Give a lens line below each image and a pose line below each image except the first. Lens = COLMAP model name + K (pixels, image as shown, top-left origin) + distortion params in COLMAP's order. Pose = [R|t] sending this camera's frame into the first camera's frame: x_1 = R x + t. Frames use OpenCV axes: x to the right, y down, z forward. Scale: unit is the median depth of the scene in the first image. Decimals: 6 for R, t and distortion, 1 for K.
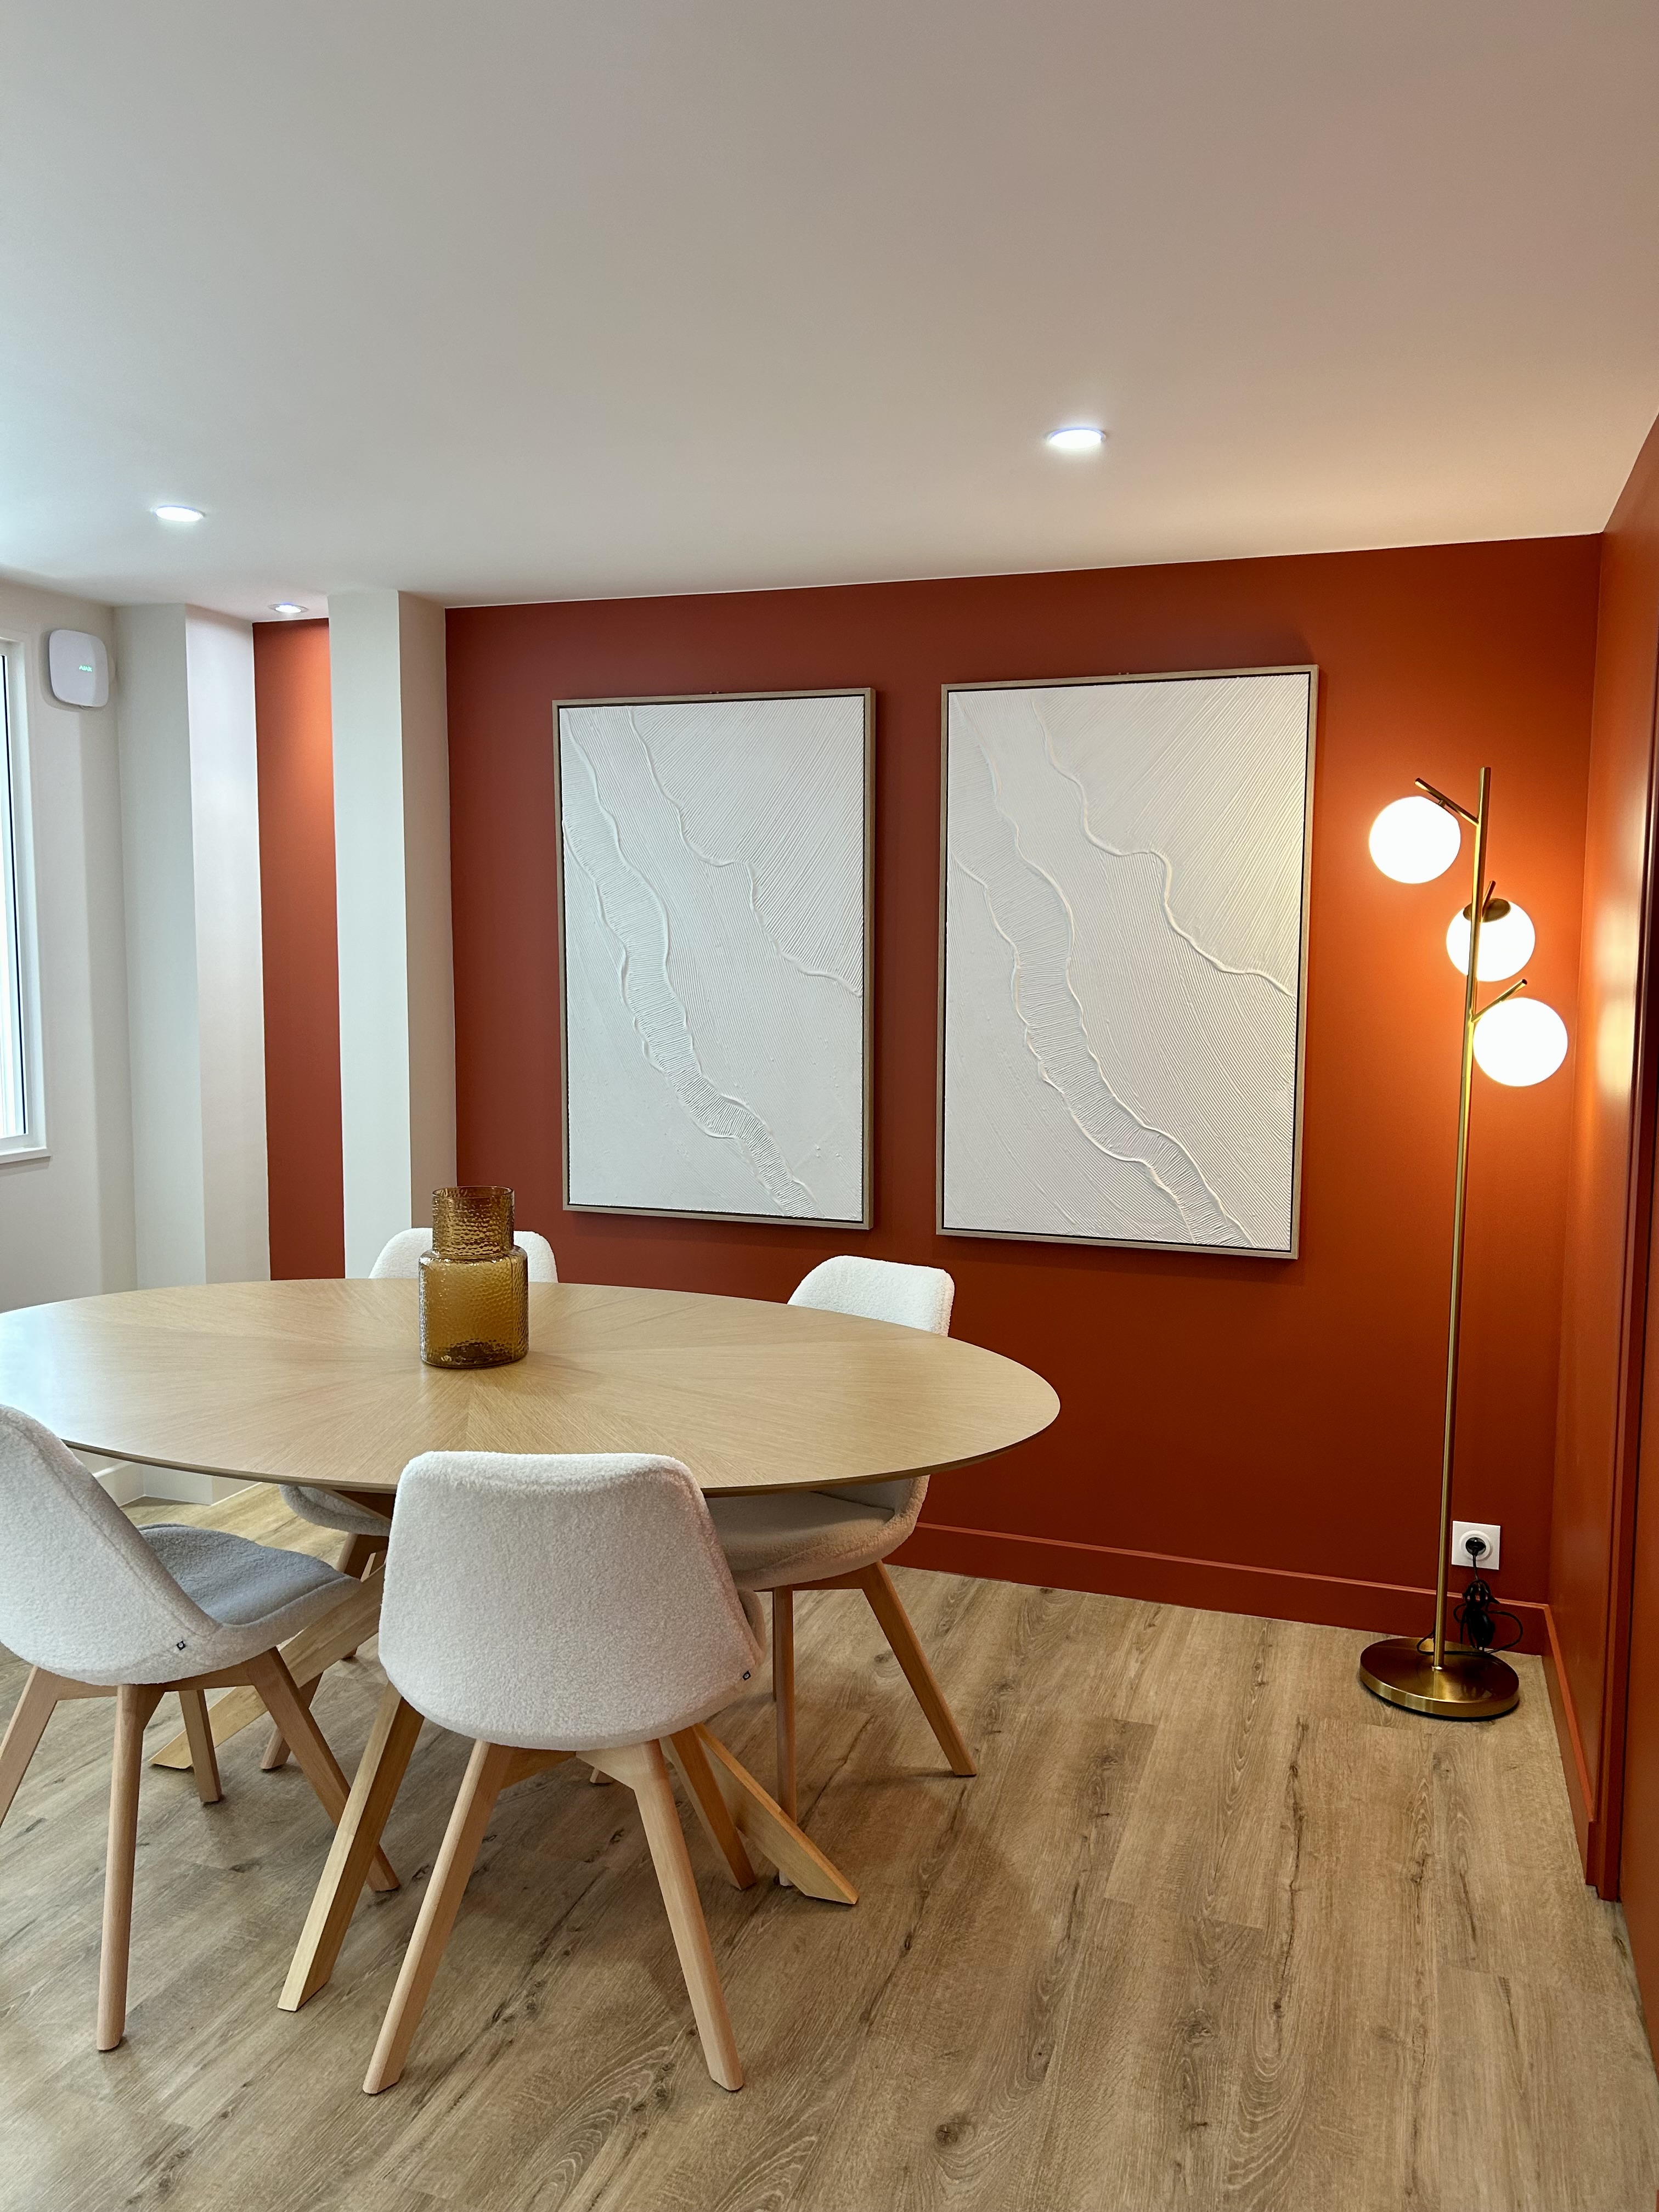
lens RADIAL K [[1669.4, 0, 829.5], [0, 1669.4, 1106.0], [0, 0, 1]] dist [0.097468, -0.125715]
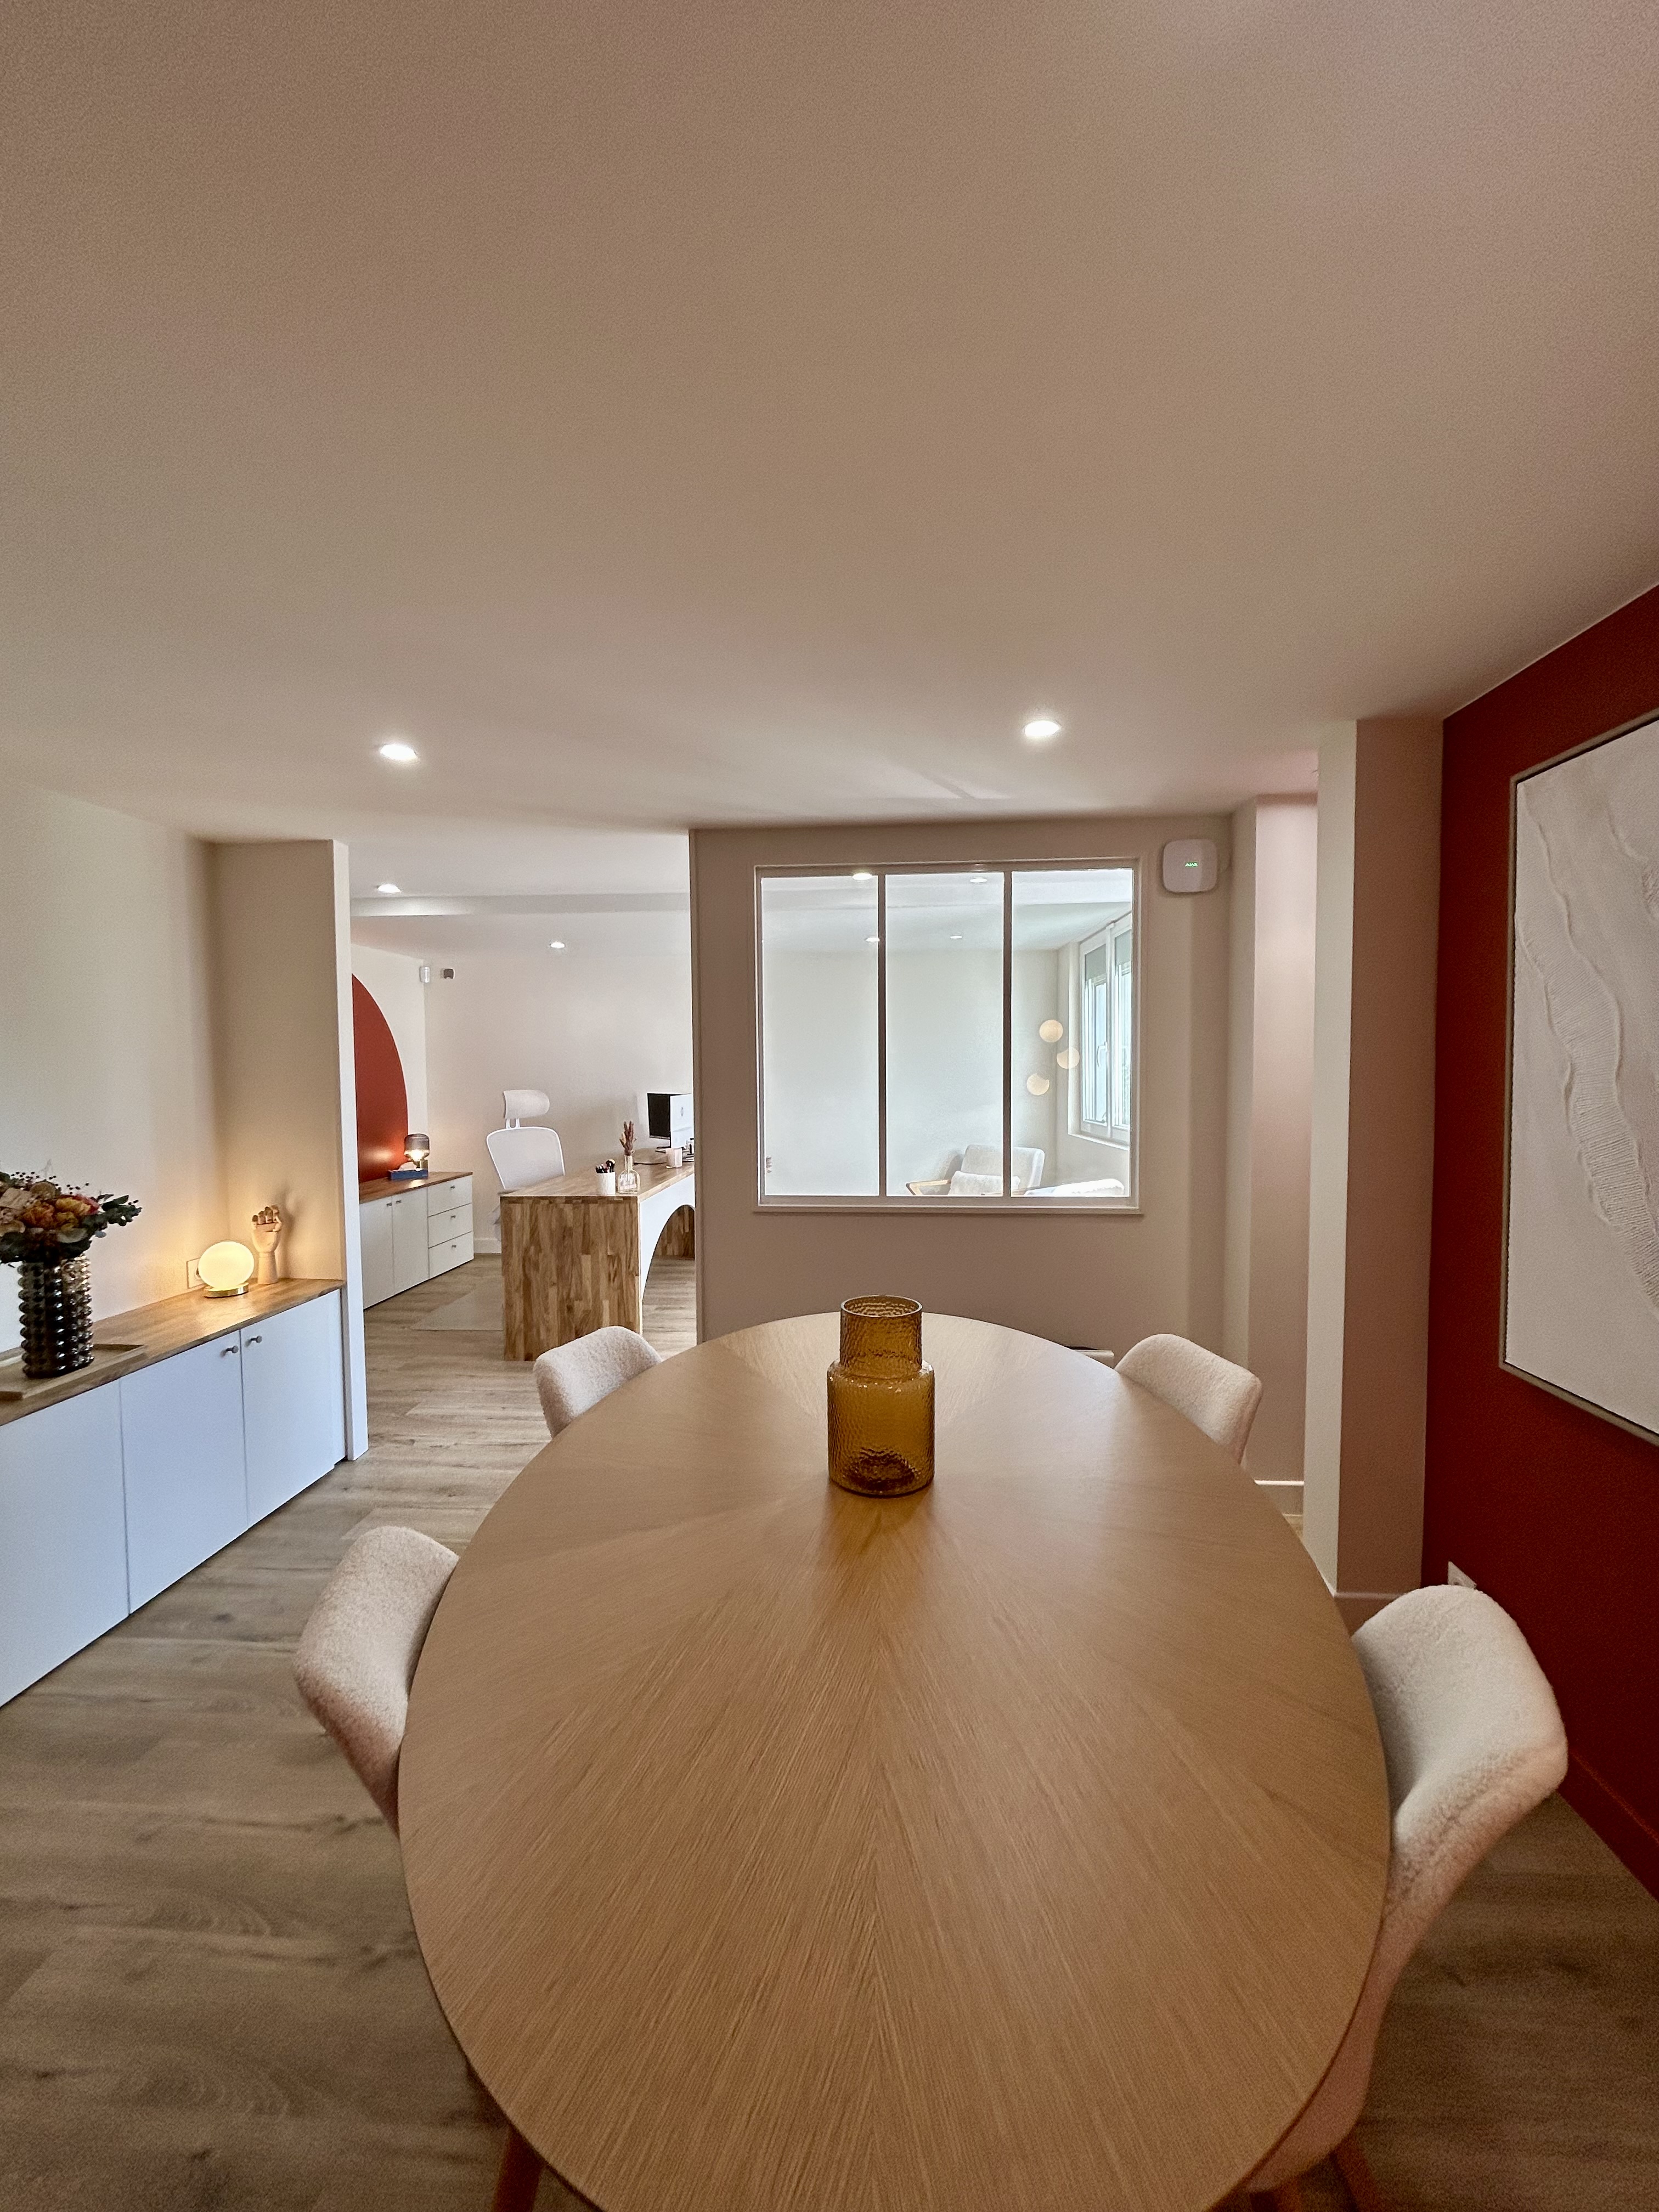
lens RADIAL K [[896.6, 0, 835.2], [0, 896.6, 1111.1], [0, 0, 1]] dist [-0.001478, 0.010006]
pose [[0.277316, 0.039430, -0.959969, 0.187819], [-0.102955, 0.994624, 0.011112, -0.039259], [0.955247, 0.095752, 0.279884, 0.551457]]
